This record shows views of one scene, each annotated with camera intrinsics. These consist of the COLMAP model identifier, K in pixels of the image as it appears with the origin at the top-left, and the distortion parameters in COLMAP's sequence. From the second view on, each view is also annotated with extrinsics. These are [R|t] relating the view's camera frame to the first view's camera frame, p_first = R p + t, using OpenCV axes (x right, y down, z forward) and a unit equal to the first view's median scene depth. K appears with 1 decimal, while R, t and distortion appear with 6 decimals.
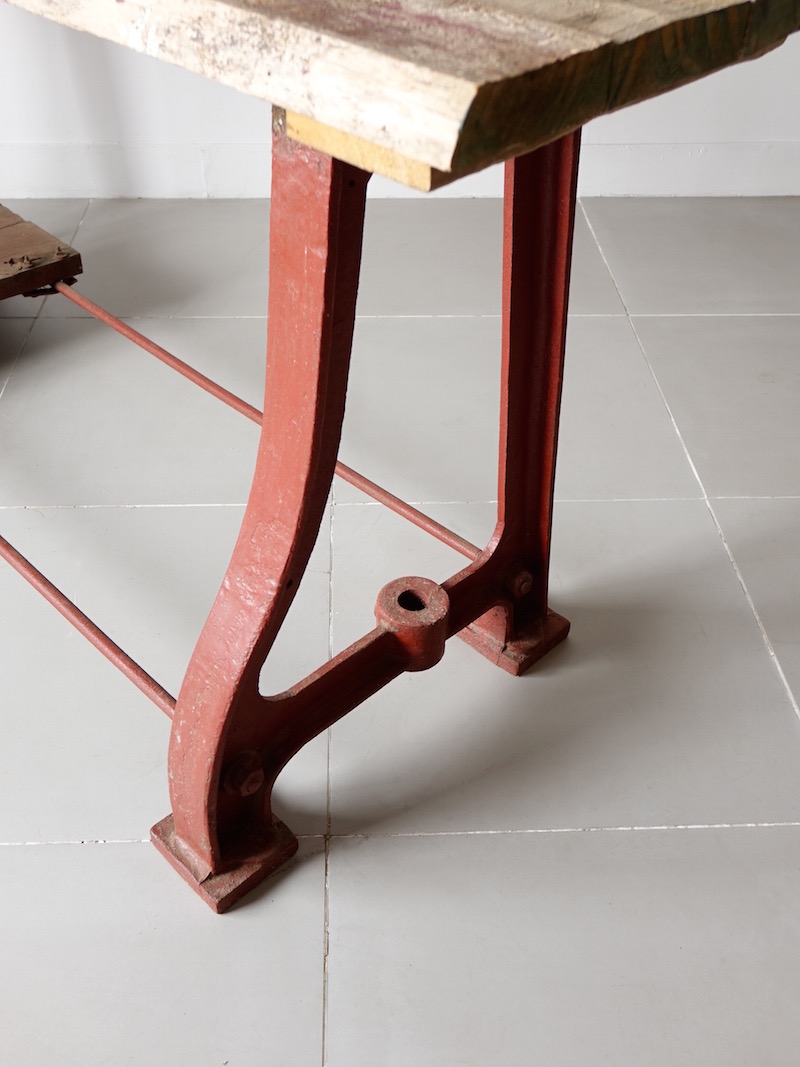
lens RADIAL K [[1018.1, 0, 398.9], [0, 1018.1, 537.8], [0, 0, 1]] dist [0.000669, 0.000000]
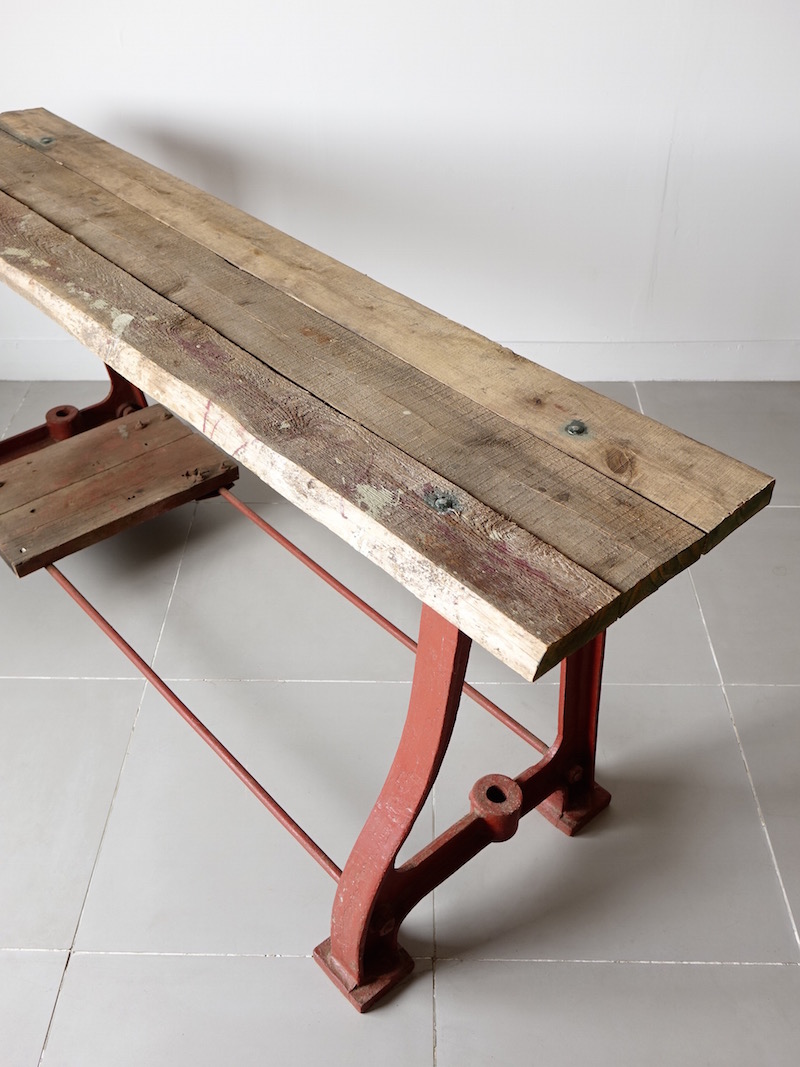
lens RADIAL K [[1018.1, 0, 399.1], [0, 1018.1, 535.9], [0, 0, 1]] dist [0.000669, 0.000000]
pose [[0.997753, 0.019569, -0.064080, -0.038865], [-0.020808, 0.999608, -0.018719, -0.271979], [0.063689, 0.020011, 0.997769, -0.442253]]
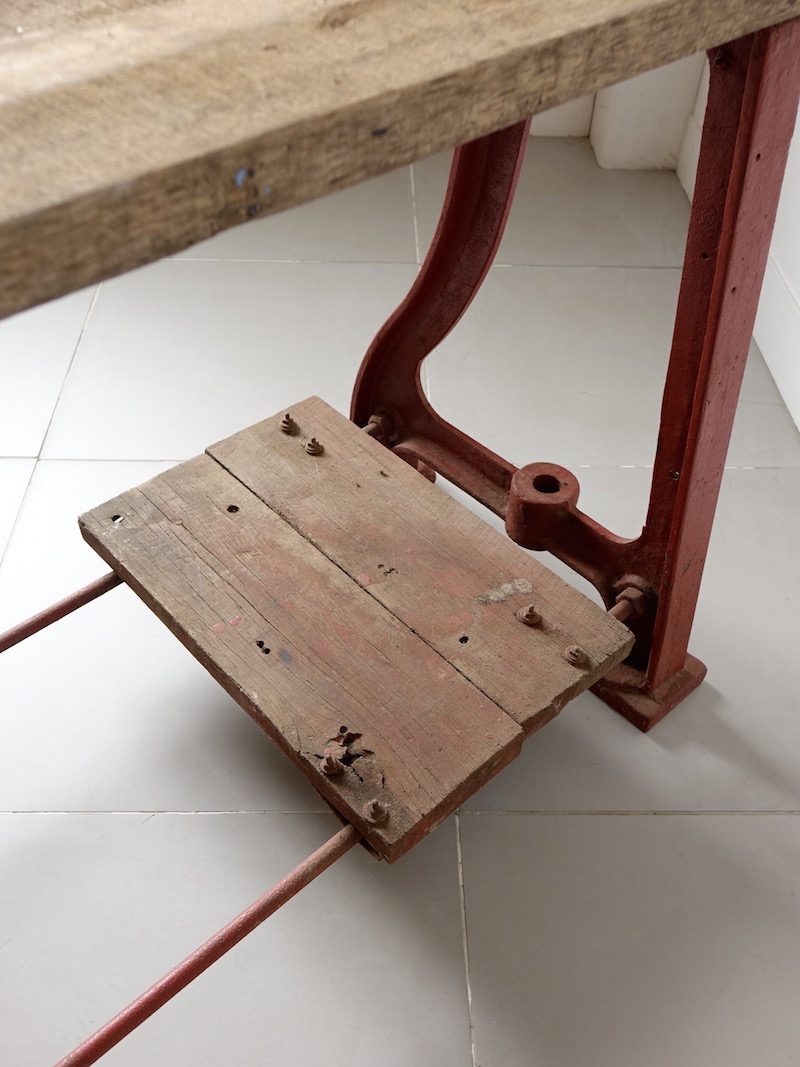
lens RADIAL K [[1018.1, 0, 399.3], [0, 1018.1, 534.5], [0, 0, 1]] dist [0.000669, 0.000000]
pose [[-0.019235, 0.689756, -0.723786, -0.098632], [-0.679120, 0.522279, 0.515771, -0.980039], [0.733775, 0.501459, 0.458382, 1.124215]]
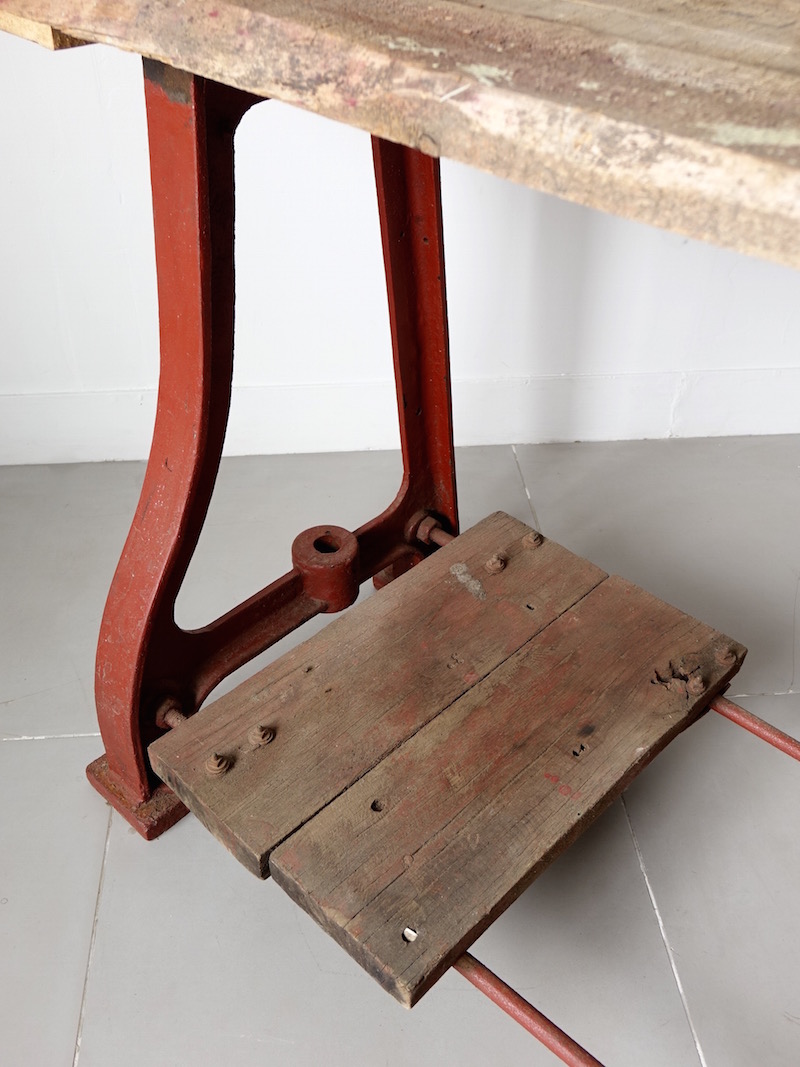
lens RADIAL K [[1018.1, 0, 398.8], [0, 1018.1, 535.1], [0, 0, 1]] dist [0.000669, 0.000000]
pose [[0.998922, -0.032195, 0.033447, -0.869035], [0.033025, 0.999153, -0.024561, -0.543798], [-0.032628, 0.025639, 0.999139, 0.617642]]
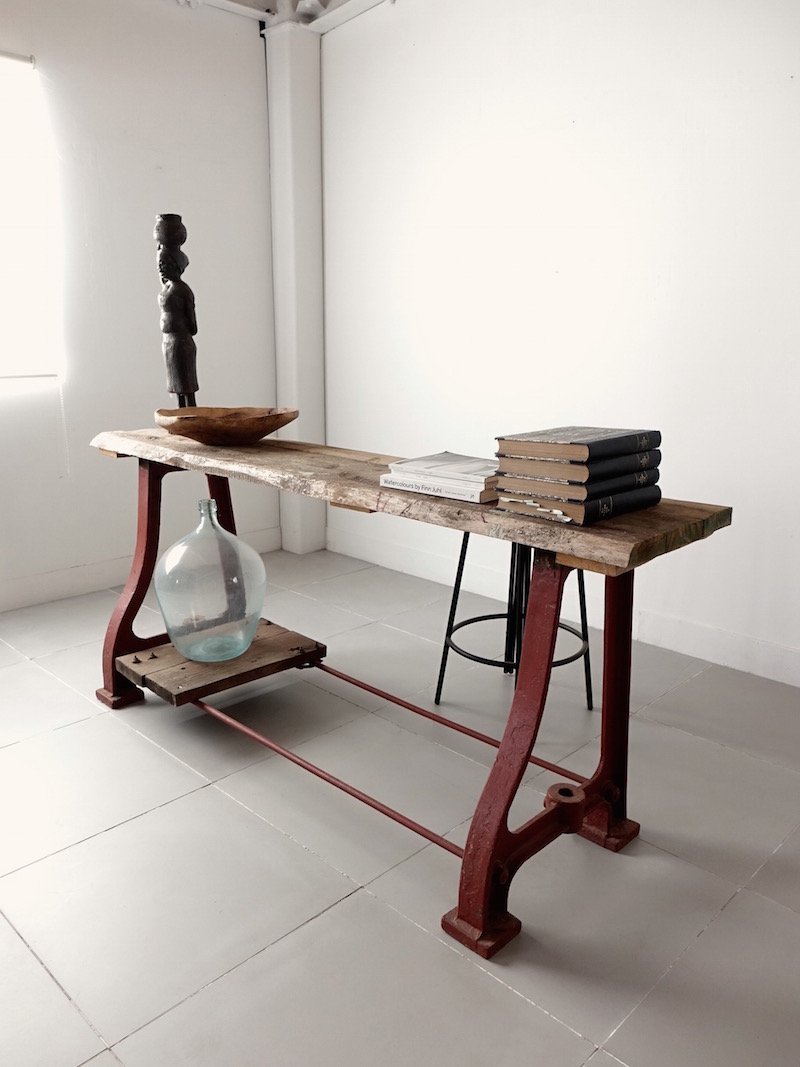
lens RADIAL K [[825.8, 0, 395.9], [0, 825.8, 533.9], [0, 0, 1]] dist [-0.000426, 0.009072]
pose [[0.999896, -0.009772, 0.010607, -0.325533], [0.013504, 0.892555, -0.450736, 0.328461], [-0.005063, 0.450832, 0.892595, -0.637231]]
